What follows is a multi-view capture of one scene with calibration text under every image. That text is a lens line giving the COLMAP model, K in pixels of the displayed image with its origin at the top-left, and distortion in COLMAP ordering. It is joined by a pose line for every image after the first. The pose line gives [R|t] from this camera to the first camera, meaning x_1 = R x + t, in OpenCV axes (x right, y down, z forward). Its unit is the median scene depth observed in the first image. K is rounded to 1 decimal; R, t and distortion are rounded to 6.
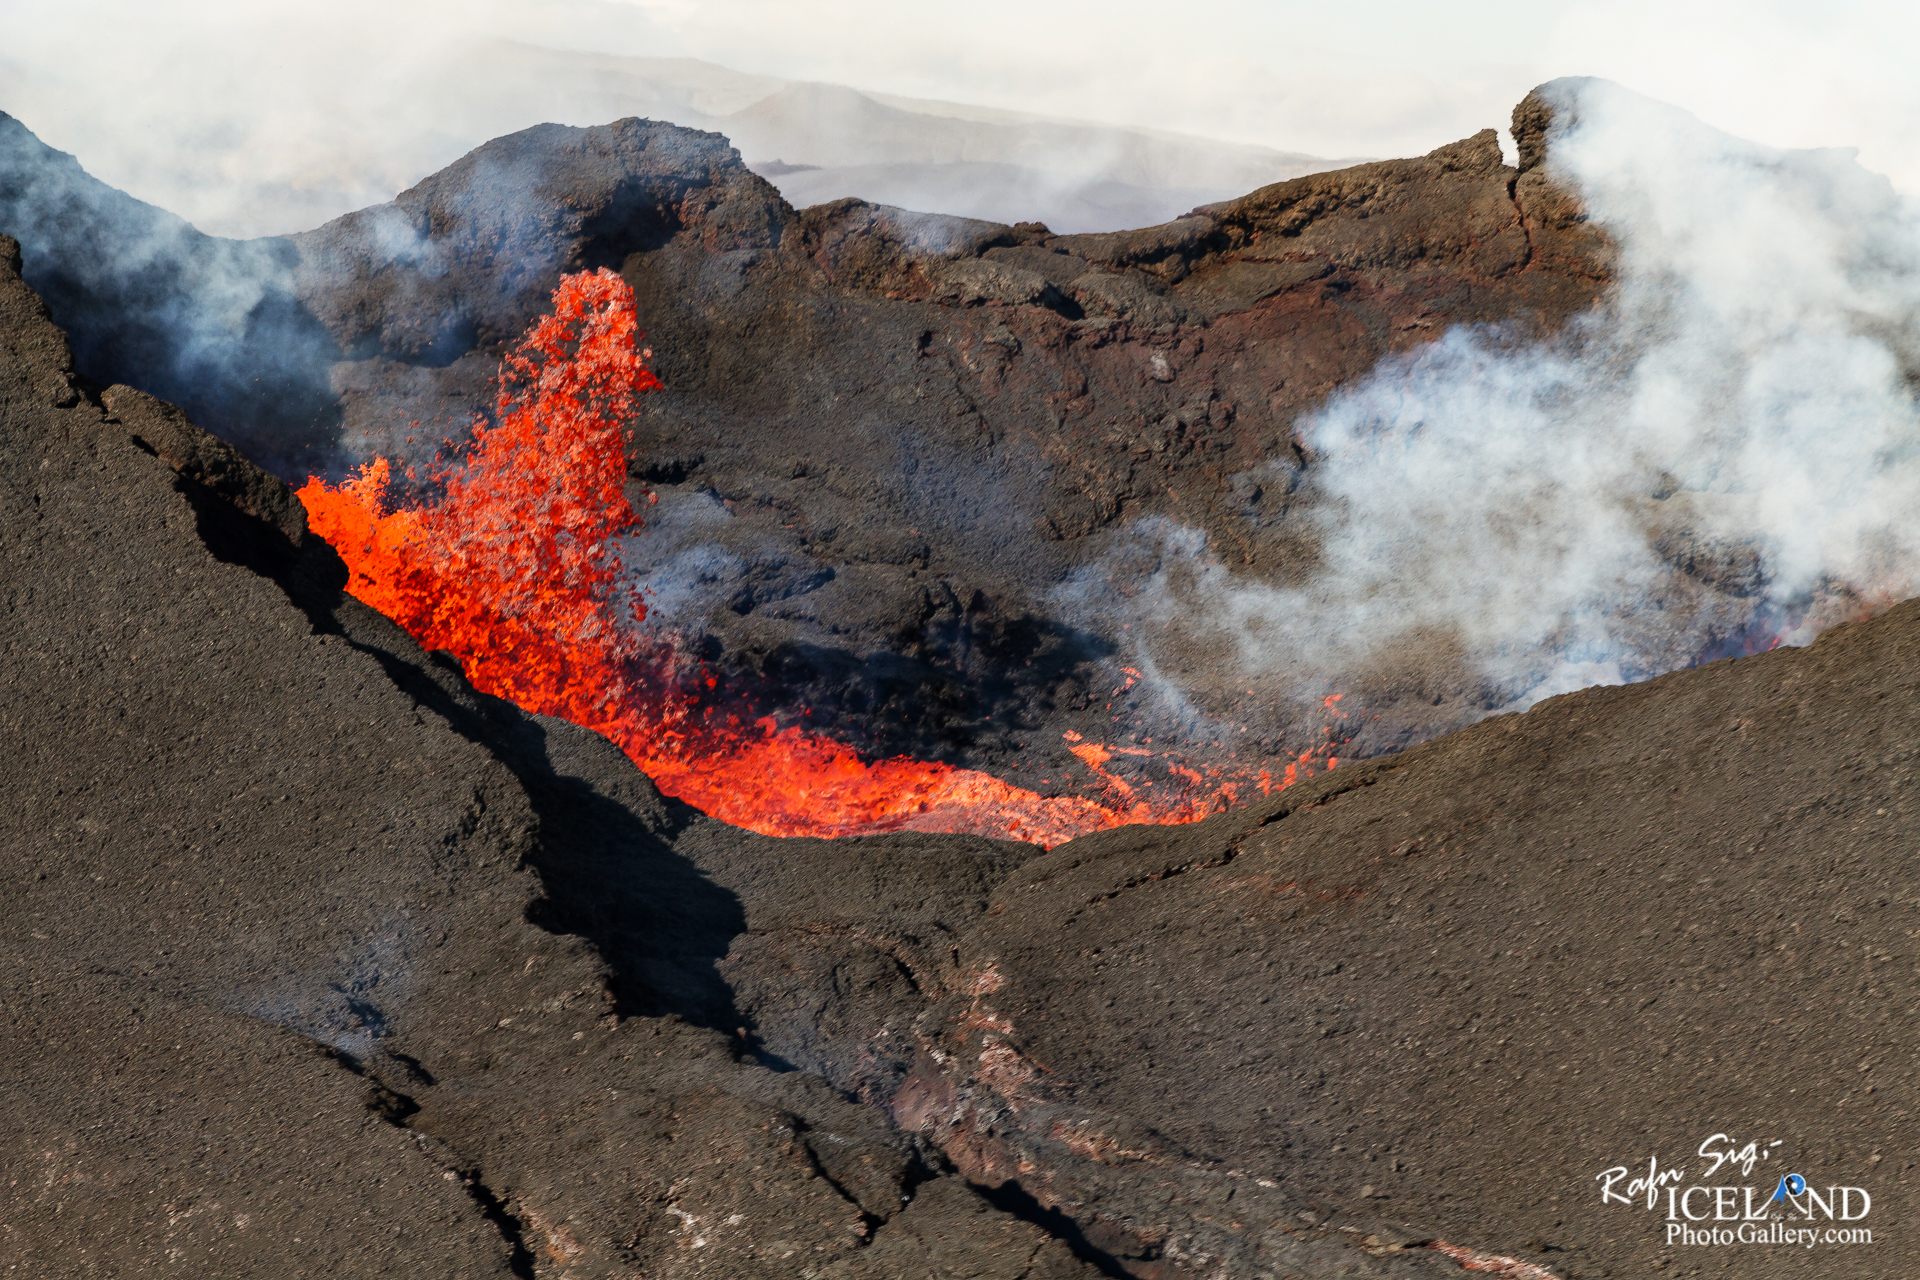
lens RADIAL K [[5407.6, 0, 952.5], [0, 5407.6, 634.9], [0, 0, 1]] dist [-0.029351, 0.000000]
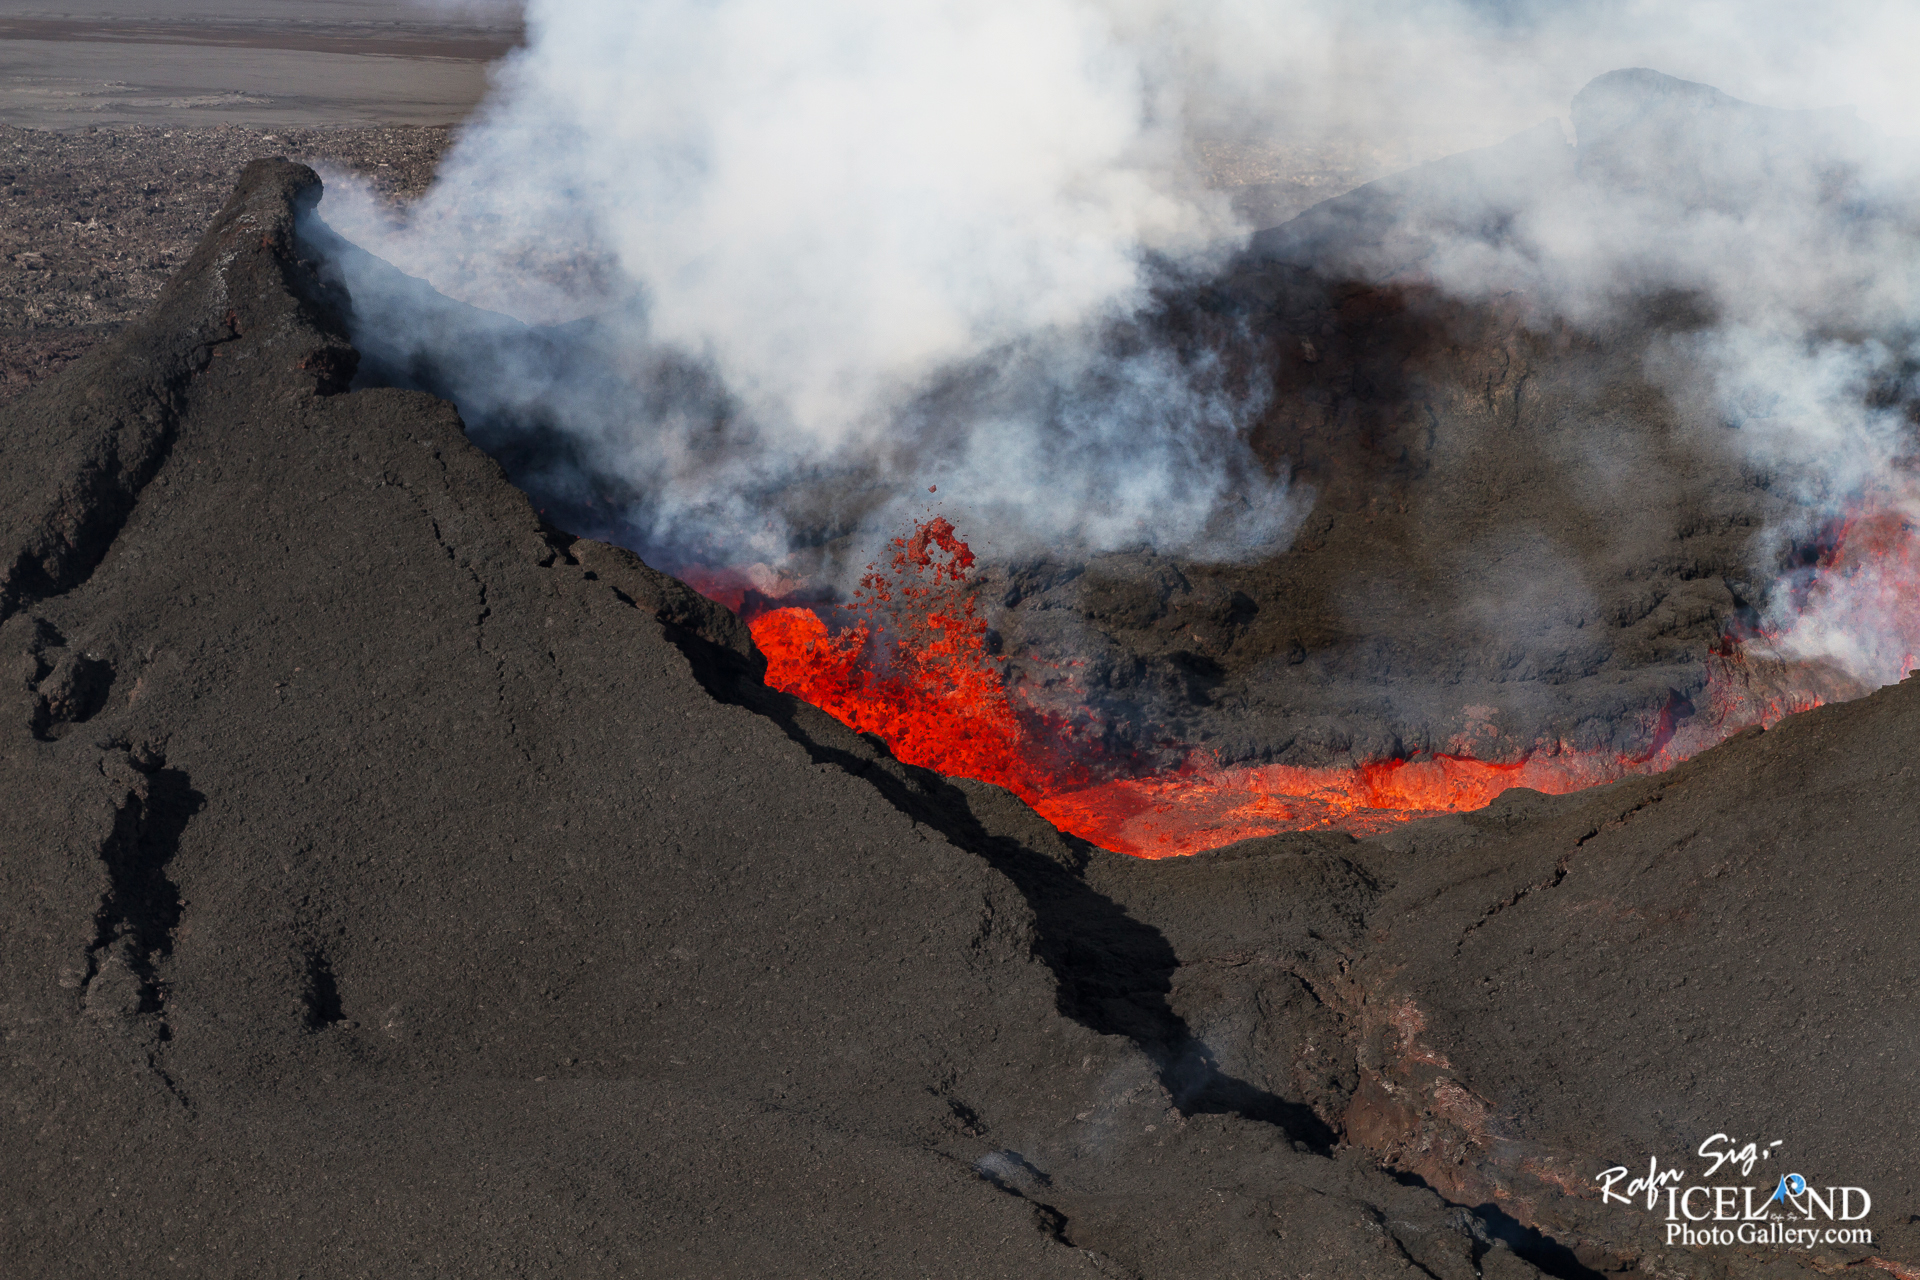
lens RADIAL K [[4807.0, 0, 958.8], [0, 4807.0, 646.8], [0, 0, 1]] dist [0.030080, 0.000000]
pose [[0.995290, -0.090334, 0.035187, -0.125247], [0.087211, 0.992812, 0.081972, -0.118426], [-0.042339, -0.078518, 0.996013, -0.106774]]
